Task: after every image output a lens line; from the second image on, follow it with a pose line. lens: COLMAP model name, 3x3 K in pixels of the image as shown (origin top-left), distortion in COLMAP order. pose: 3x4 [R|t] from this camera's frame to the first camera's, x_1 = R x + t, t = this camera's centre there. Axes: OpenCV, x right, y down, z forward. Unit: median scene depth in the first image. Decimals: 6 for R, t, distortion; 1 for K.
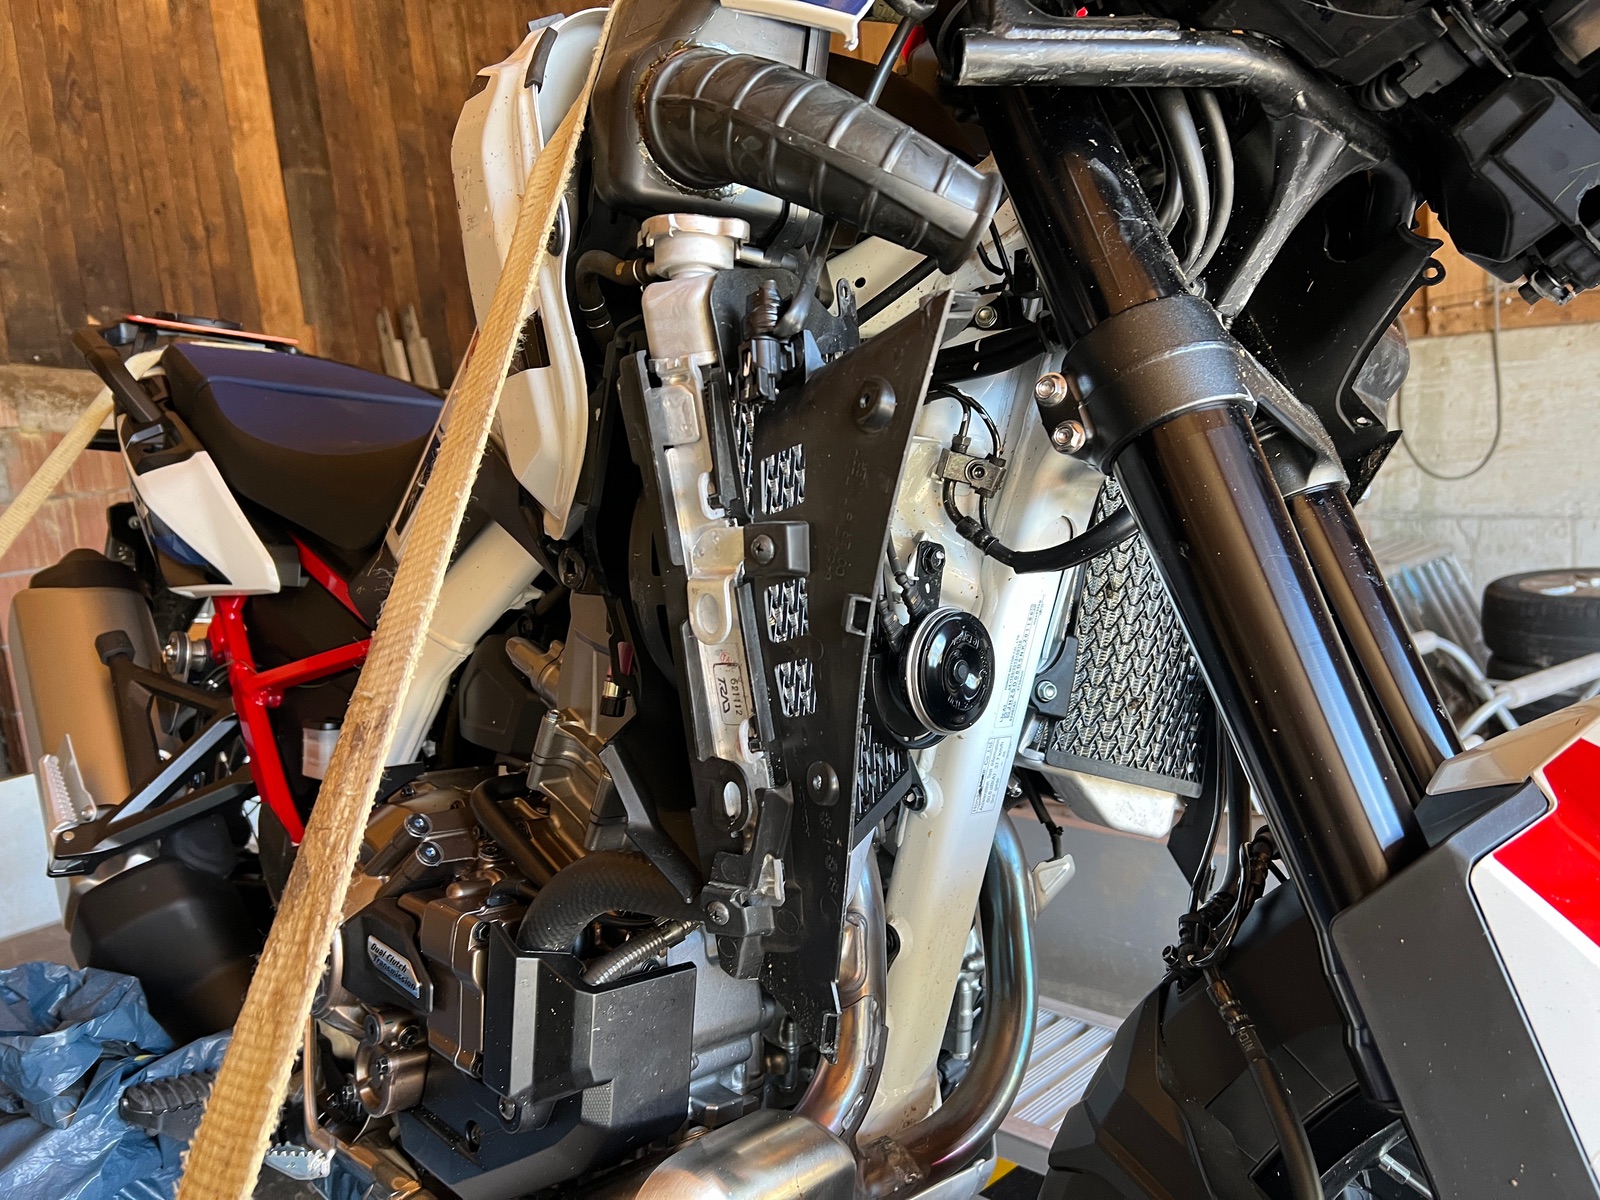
lens RADIAL K [[1200.4, 0, 795.2], [0, 1200.4, 618.2], [0, 0, 1]] dist [0.061886, -0.073065]
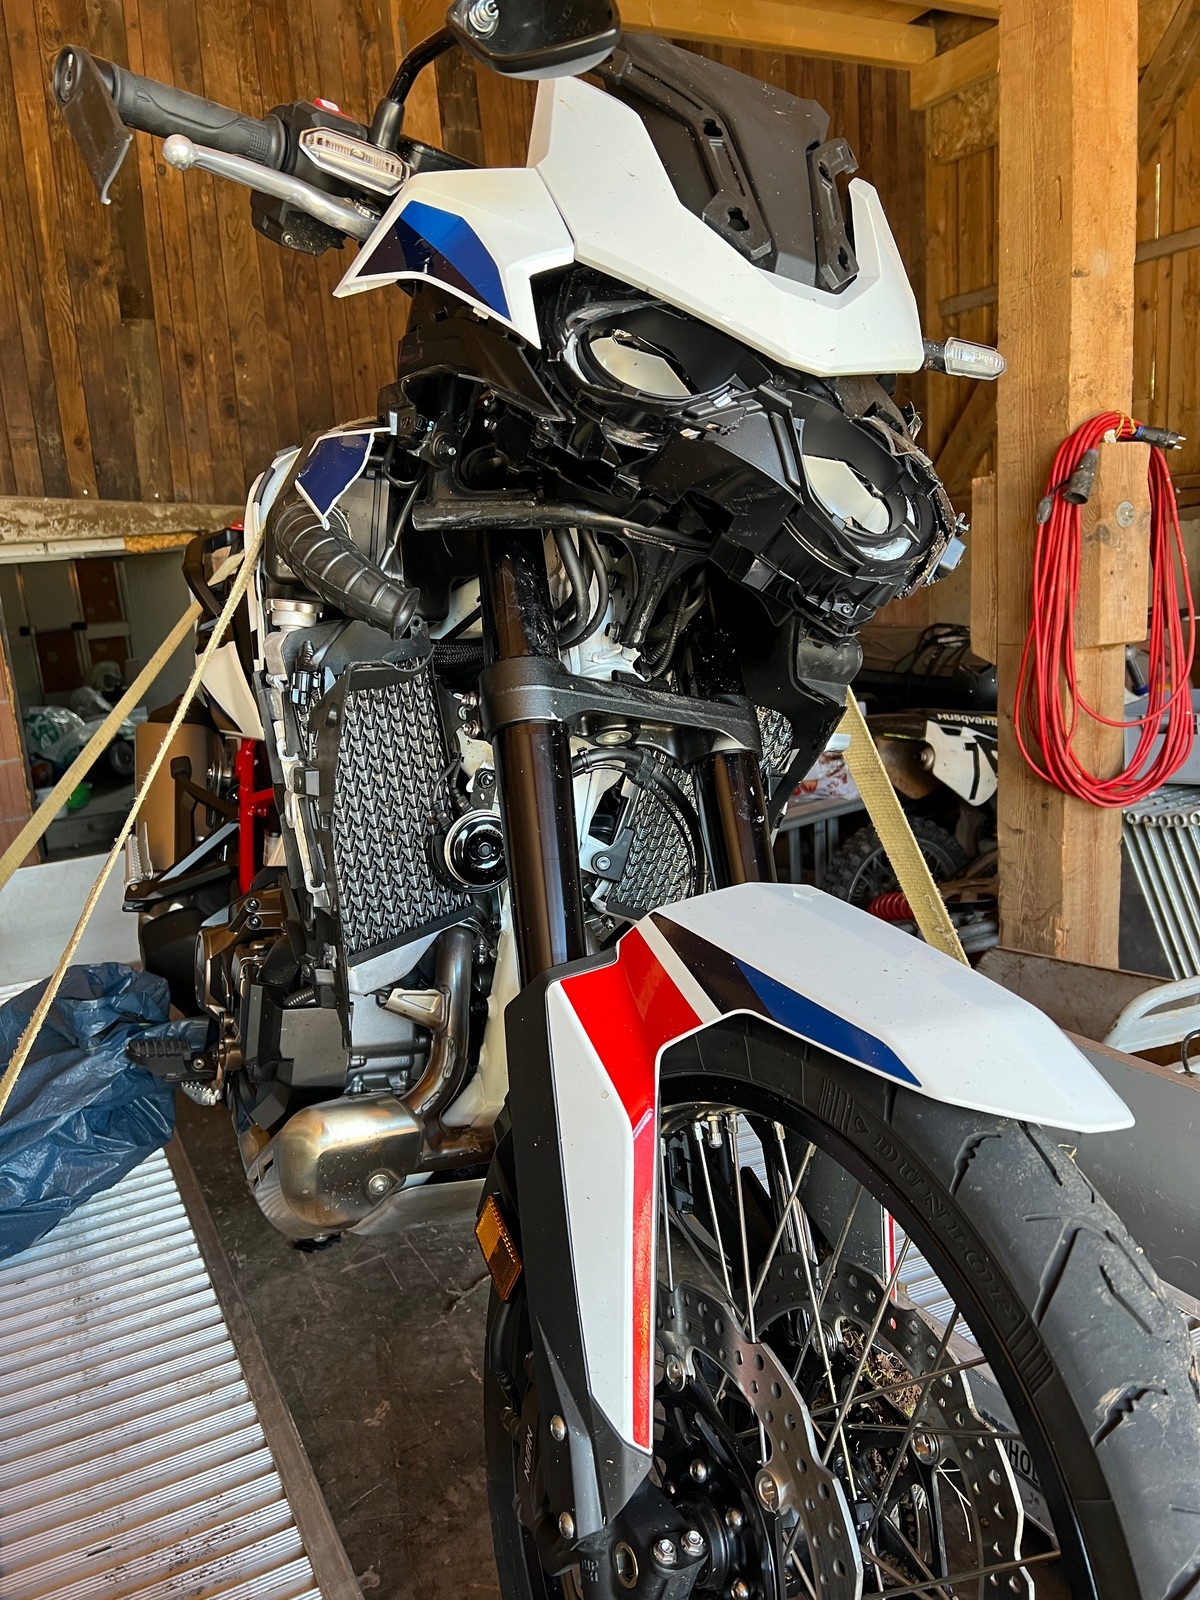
lens RADIAL K [[1200.4, 0, 600.0], [0, 1200.4, 800.0], [0, 0, 1]] dist [0.061886, -0.073065]
pose [[0.944337, 0.082648, -0.318429, 0.441075], [-0.061234, 0.995172, 0.076701, -0.087511], [0.323231, -0.052933, 0.944839, -0.277665]]
